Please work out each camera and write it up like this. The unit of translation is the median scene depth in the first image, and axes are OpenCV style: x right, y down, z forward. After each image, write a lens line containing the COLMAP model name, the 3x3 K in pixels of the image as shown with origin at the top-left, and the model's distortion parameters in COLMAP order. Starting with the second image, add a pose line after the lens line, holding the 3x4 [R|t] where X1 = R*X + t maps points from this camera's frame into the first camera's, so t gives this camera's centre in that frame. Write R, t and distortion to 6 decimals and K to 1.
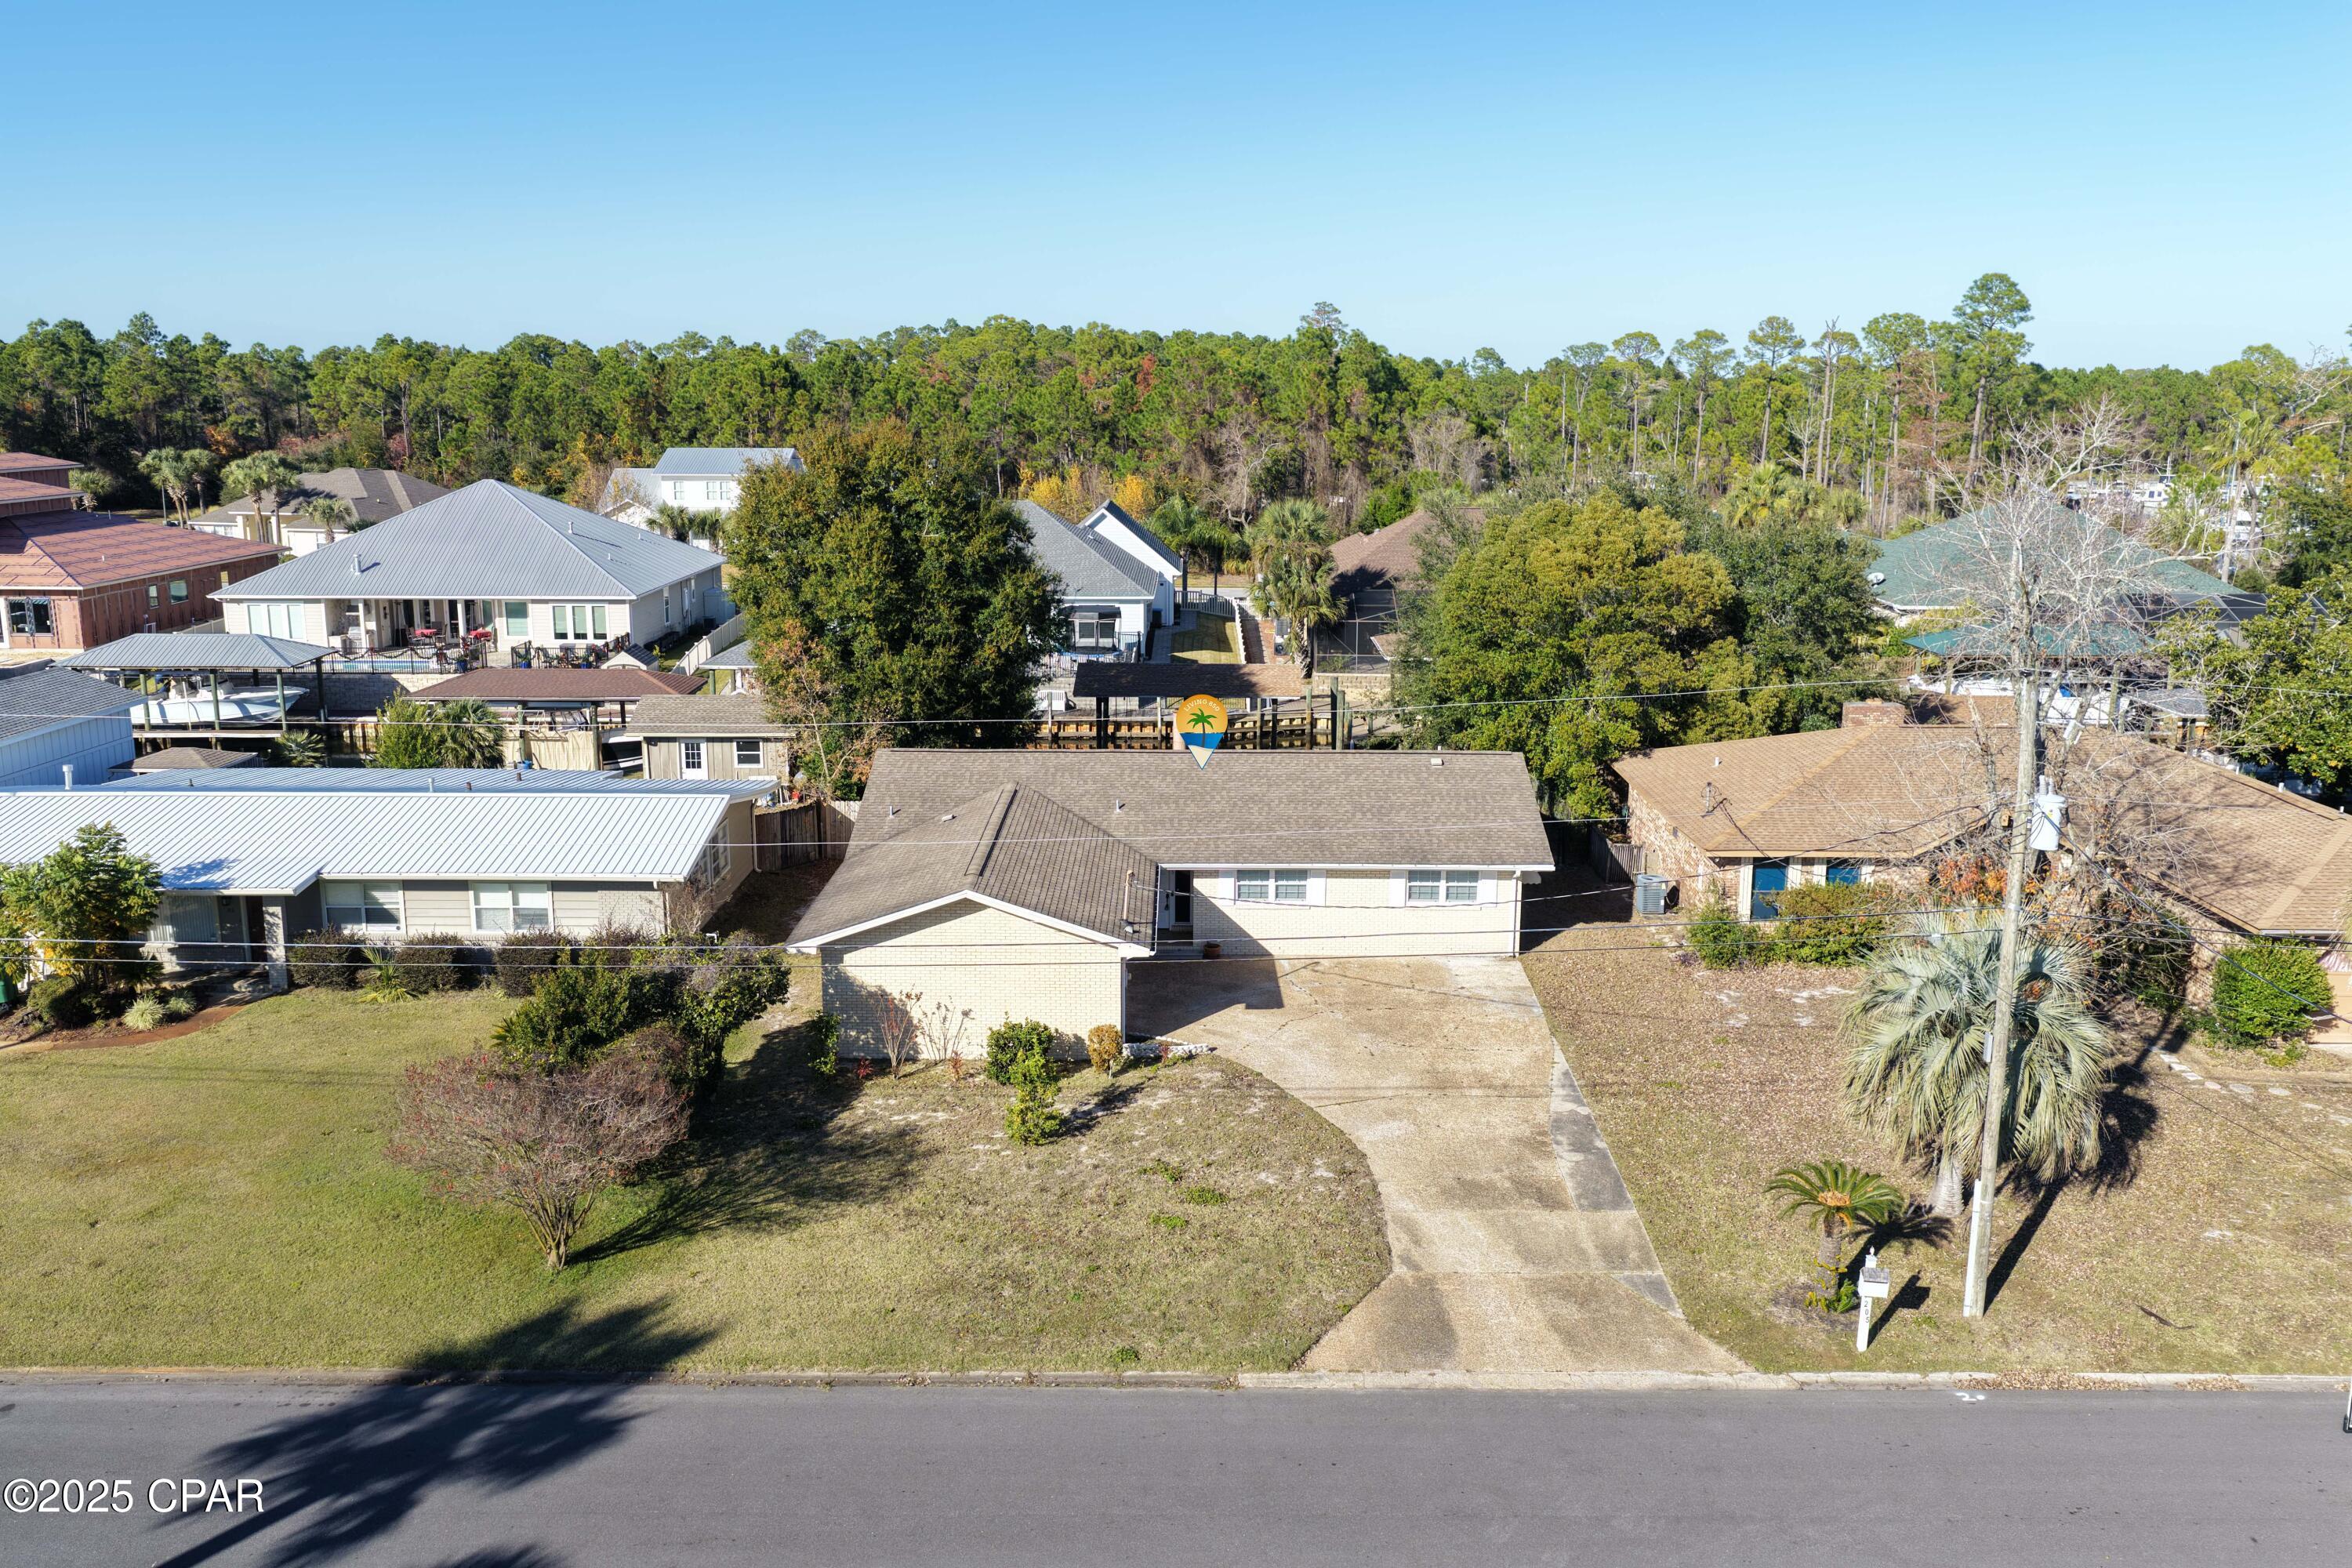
lens RADIAL K [[1951.4, 0, 1187.2], [0, 1951.4, 799.9], [0, 0, 1]] dist [-0.009997, 0.032101]
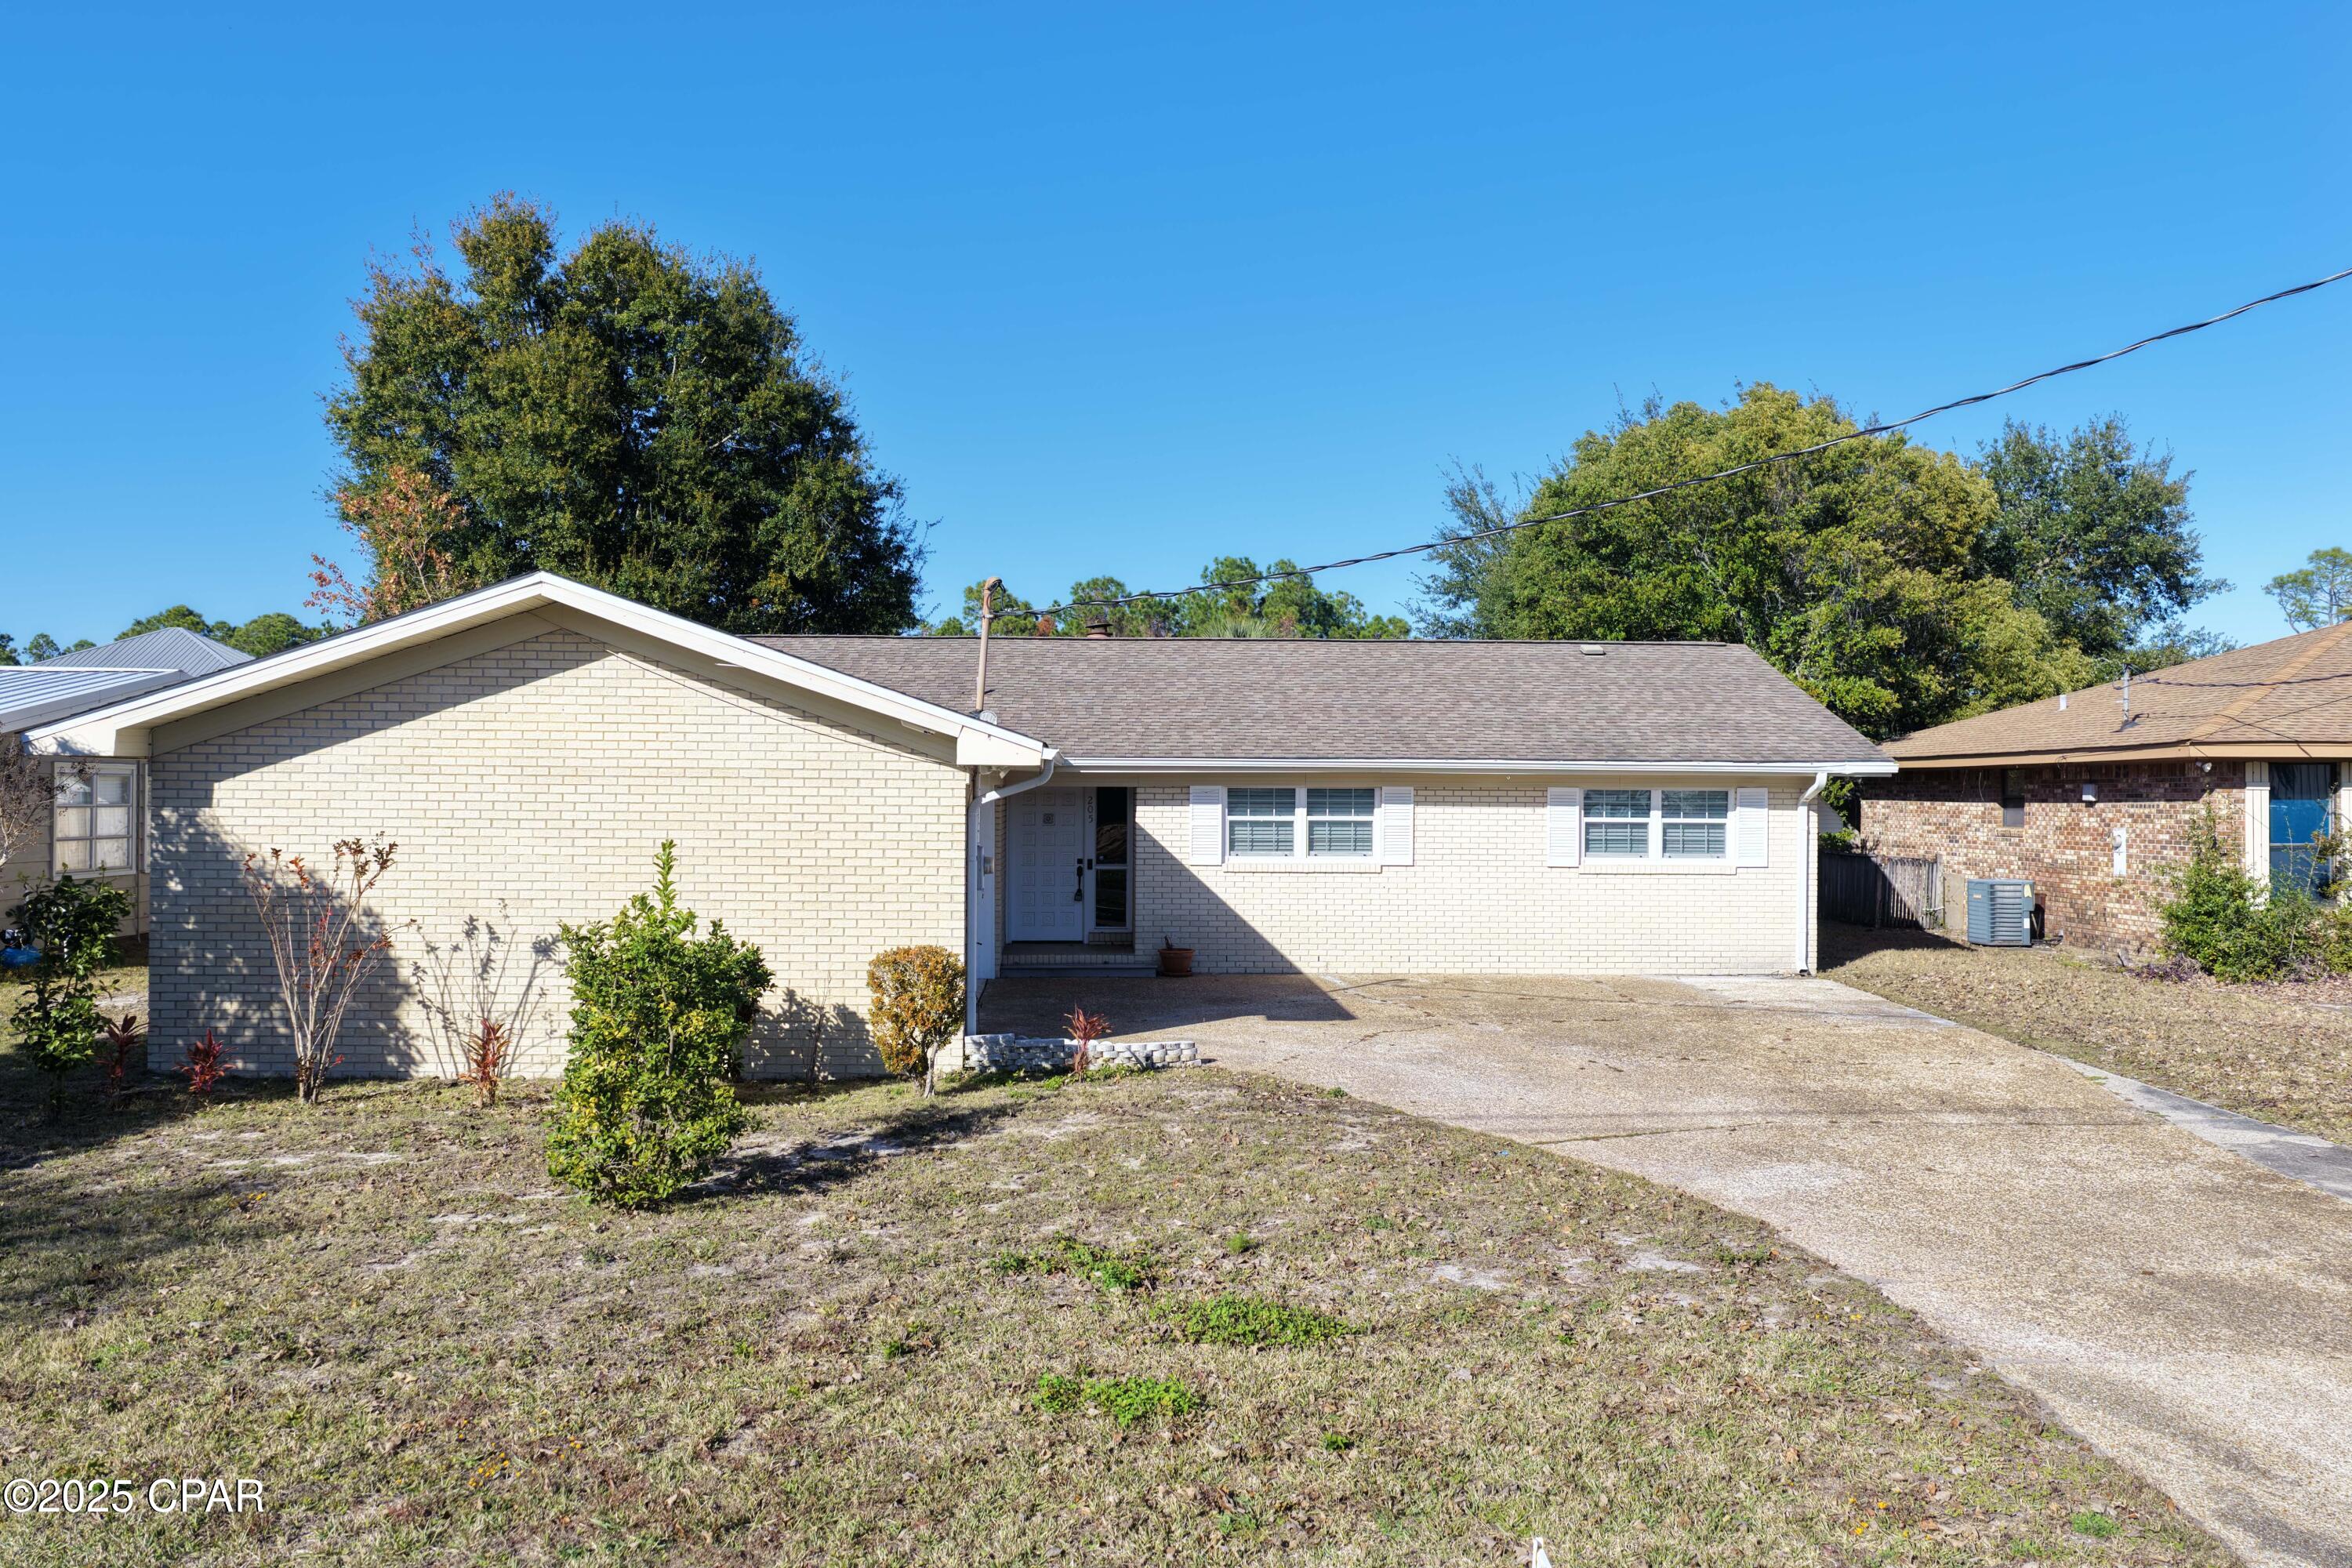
lens RADIAL K [[1961.5, 0, 1193.0], [0, 1961.5, 694.6], [0, 0, 1]] dist [0.004164, 0.005657]
pose [[0.998400, 0.004997, 0.056327, -0.011676], [0.009899, 0.965261, -0.261102, 0.162215], [-0.055675, 0.261241, 0.963667, 0.622996]]
